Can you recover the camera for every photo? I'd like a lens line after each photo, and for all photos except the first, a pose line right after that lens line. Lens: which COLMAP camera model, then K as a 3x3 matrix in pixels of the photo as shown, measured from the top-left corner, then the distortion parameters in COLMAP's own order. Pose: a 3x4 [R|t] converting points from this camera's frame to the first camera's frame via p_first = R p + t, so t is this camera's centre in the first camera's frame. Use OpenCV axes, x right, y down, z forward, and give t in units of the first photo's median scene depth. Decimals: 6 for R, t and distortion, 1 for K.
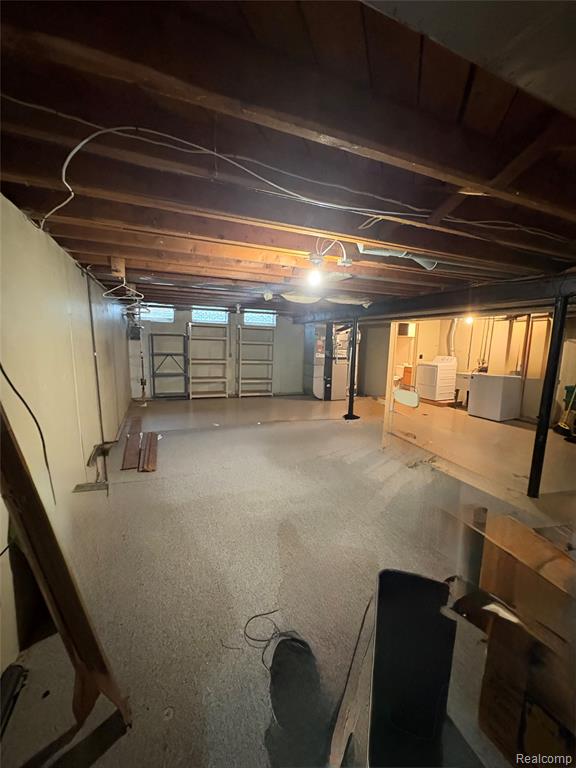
lens RADIAL K [[305.8, 0, 288.9], [0, 305.8, 383.5], [0, 0, 1]] dist [-0.000629, -0.000045]
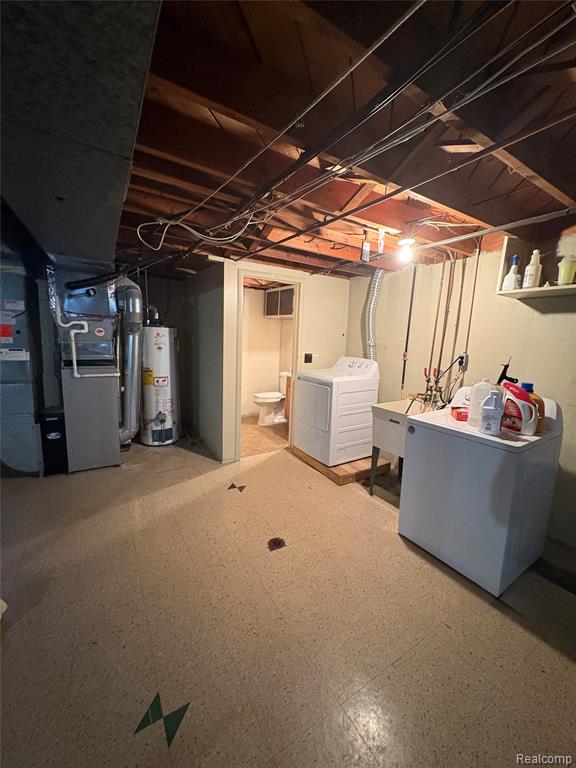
lens RADIAL K [[305.8, 0, 288.1], [0, 305.8, 385.2], [0, 0, 1]] dist [-0.000629, -0.000045]
pose [[0.987836, -0.006599, 0.155362, 0.353614], [0.001755, 0.999508, 0.031300, -0.066103], [-0.155492, -0.030647, 0.987362, 0.590267]]
